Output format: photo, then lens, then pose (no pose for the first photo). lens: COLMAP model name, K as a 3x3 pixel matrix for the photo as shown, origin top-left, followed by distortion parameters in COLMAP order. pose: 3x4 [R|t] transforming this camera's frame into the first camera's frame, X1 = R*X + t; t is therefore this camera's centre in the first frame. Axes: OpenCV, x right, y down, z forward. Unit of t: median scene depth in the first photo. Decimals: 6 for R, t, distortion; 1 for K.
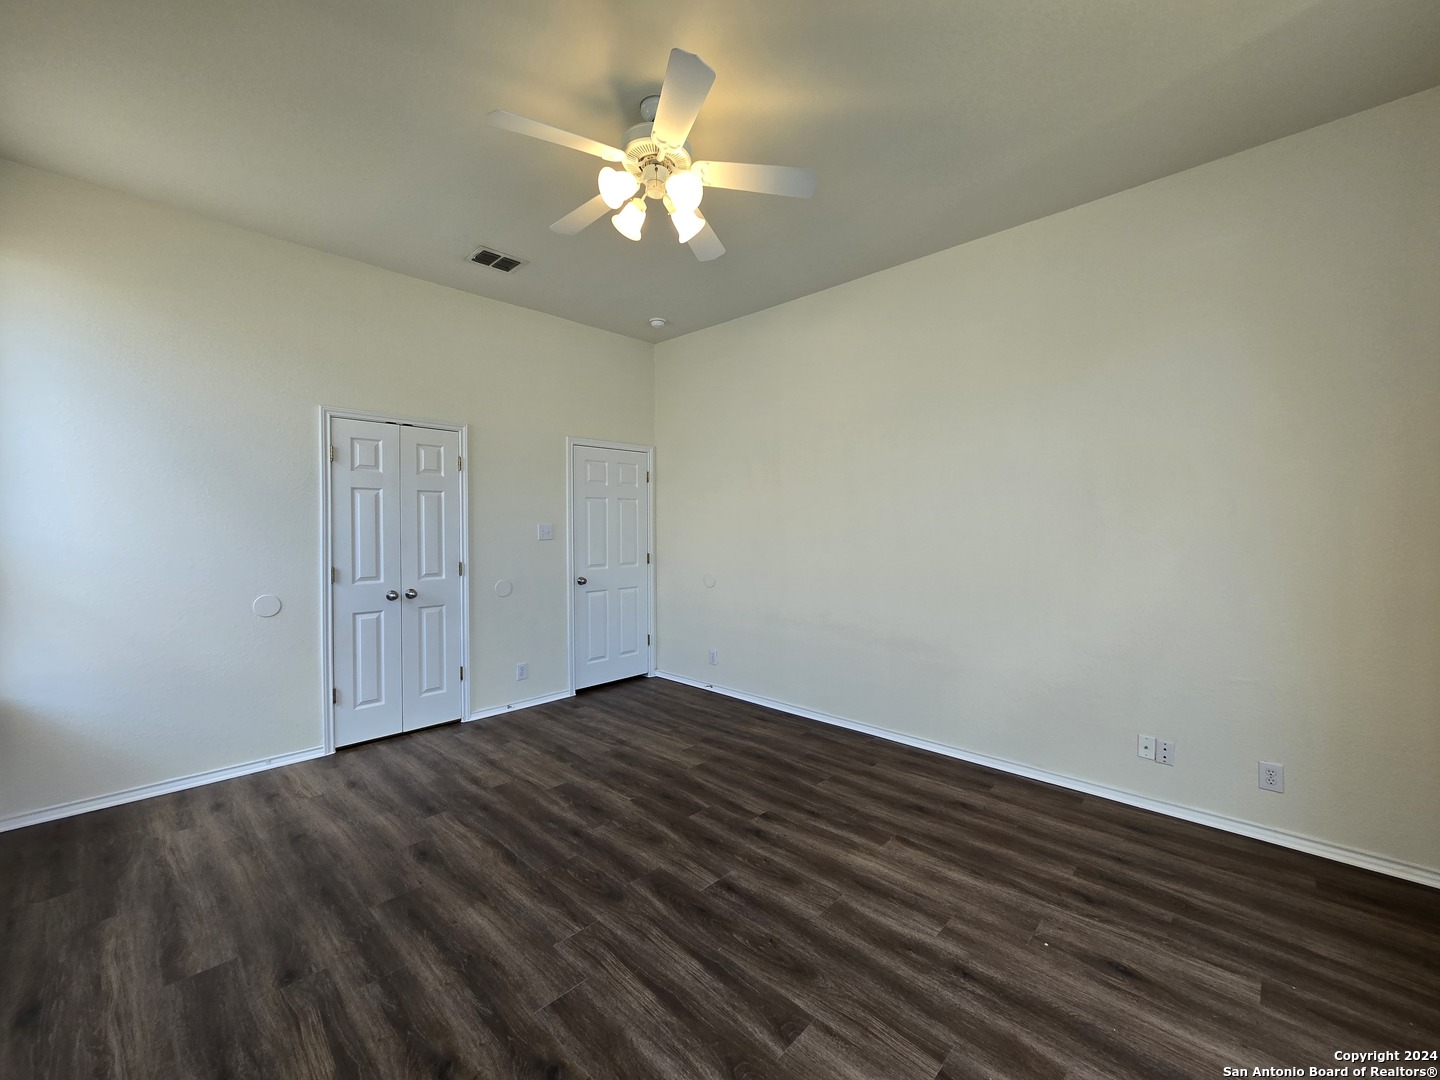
lens RADIAL K [[590.2, 0, 732.3], [0, 590.2, 535.5], [0, 0, 1]] dist [0.000825, 0.000157]
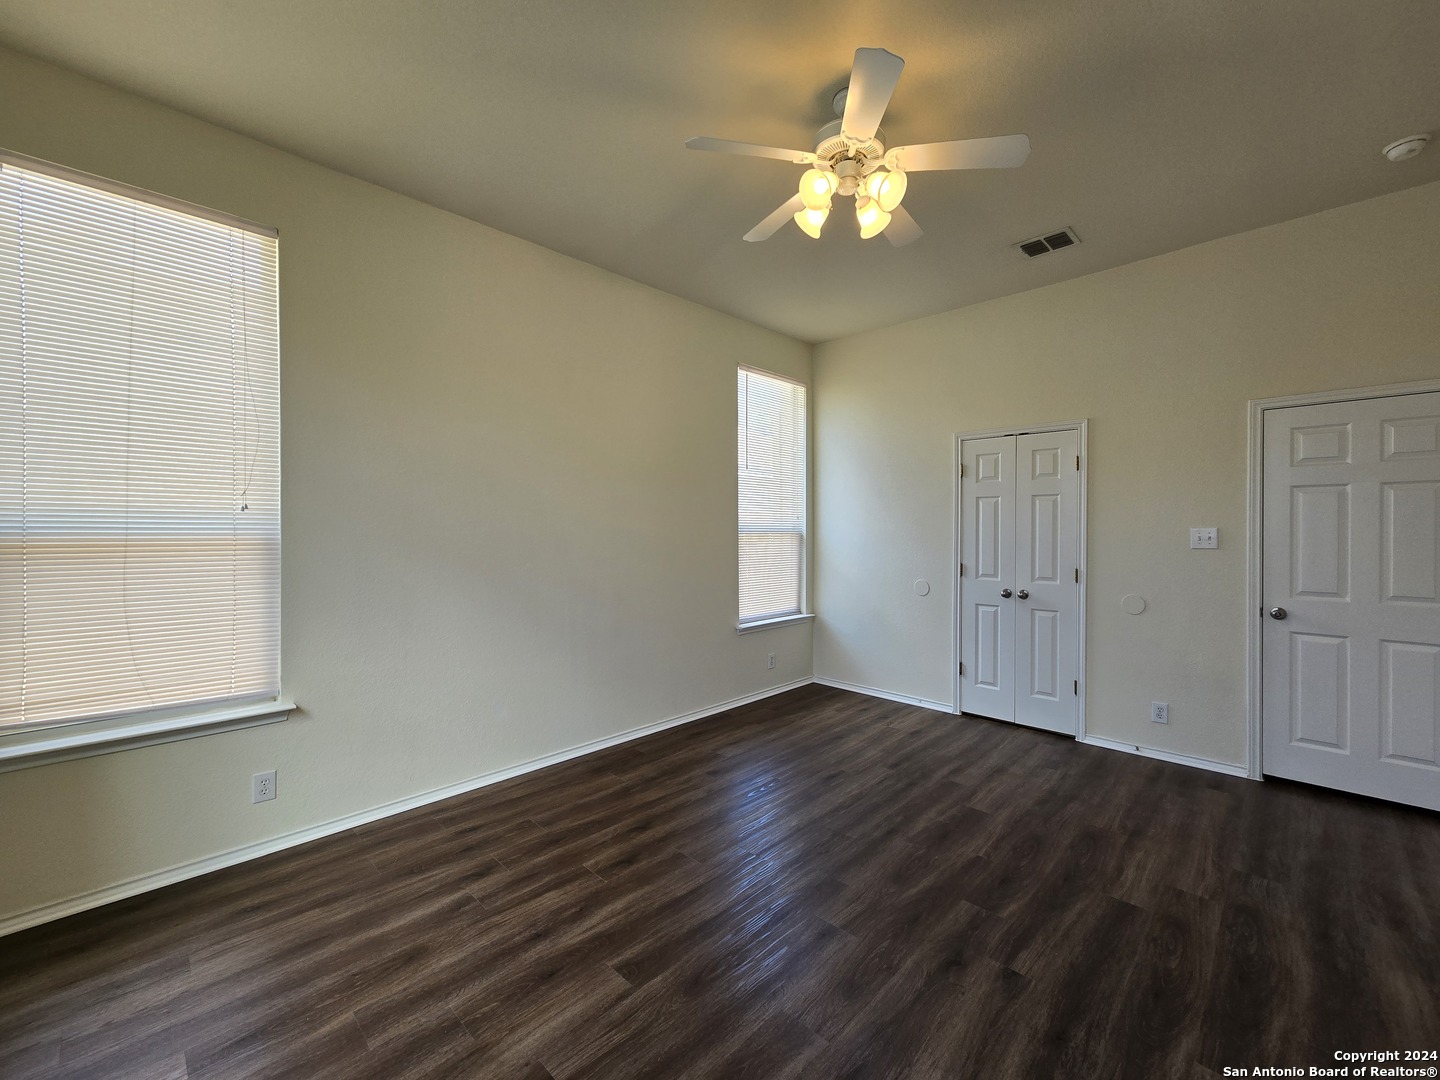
lens RADIAL K [[590.2, 0, 732.3], [0, 590.2, 535.5], [0, 0, 1]] dist [0.000825, 0.000157]
pose [[-0.011547, 0.013495, -0.999842, 0.586269], [-0.014835, 0.999797, 0.013666, -0.014382], [0.999823, 0.014990, -0.011345, 0.570137]]
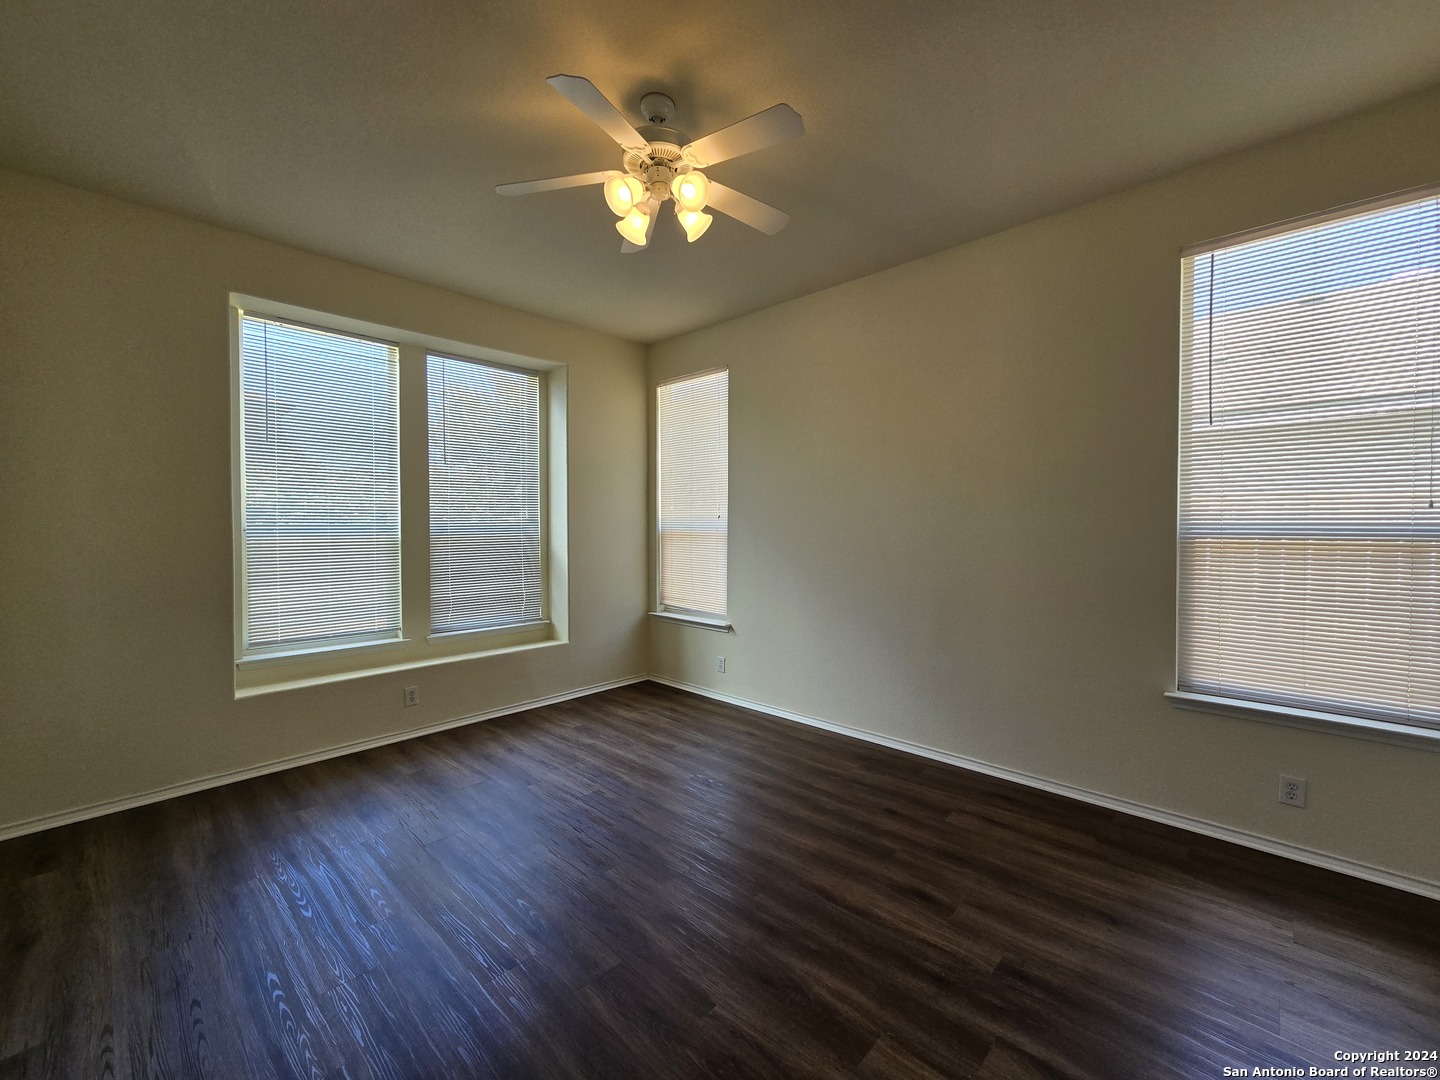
lens RADIAL K [[593.6, 0, 737.0], [0, 593.6, 535.5], [0, 0, 1]] dist [-0.000557, -0.000040]
pose [[-0.999883, 0.004061, -0.014761, -0.164670], [0.003550, 0.999399, 0.034475, -0.033889], [0.014892, 0.034419, -0.999297, 1.377281]]
